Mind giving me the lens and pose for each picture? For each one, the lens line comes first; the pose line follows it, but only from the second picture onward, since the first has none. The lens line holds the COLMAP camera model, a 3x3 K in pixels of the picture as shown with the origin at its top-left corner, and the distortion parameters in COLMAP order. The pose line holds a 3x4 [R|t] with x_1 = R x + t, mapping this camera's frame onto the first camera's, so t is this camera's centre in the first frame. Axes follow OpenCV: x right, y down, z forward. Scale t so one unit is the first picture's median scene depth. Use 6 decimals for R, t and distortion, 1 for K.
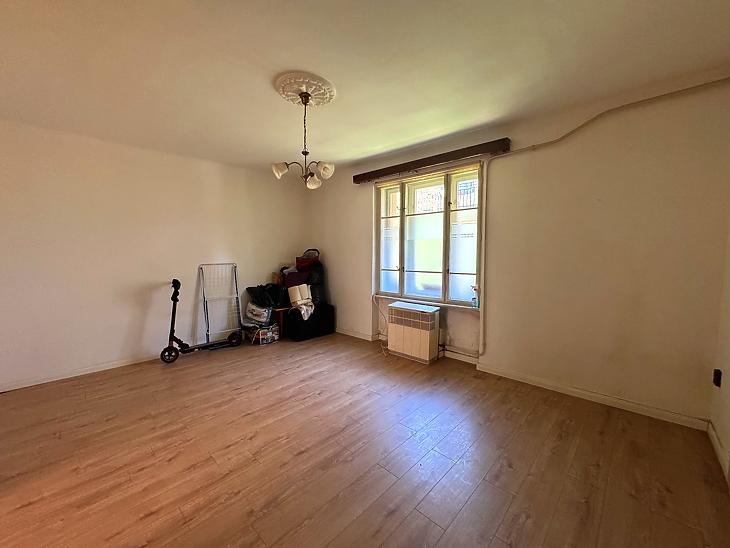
lens RADIAL K [[293.0, 0, 364.9], [0, 293.0, 274.4], [0, 0, 1]] dist [-0.004131, -0.000148]
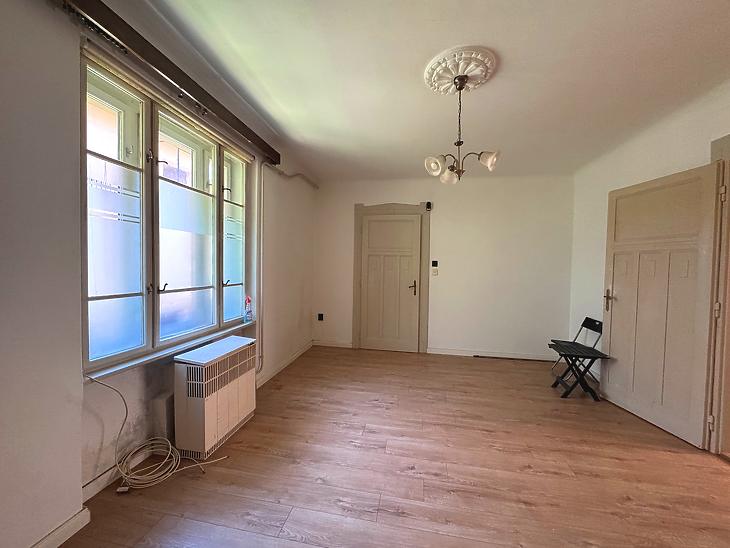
lens RADIAL K [[293.0, 0, 364.9], [0, 293.0, 274.4], [0, 0, 1]] dist [-0.004131, -0.000148]
pose [[-0.550472, -0.032979, 0.834202, -0.730422], [0.043713, 0.996710, 0.068248, -0.097530], [-0.833708, 0.074034, -0.547220, 1.622690]]
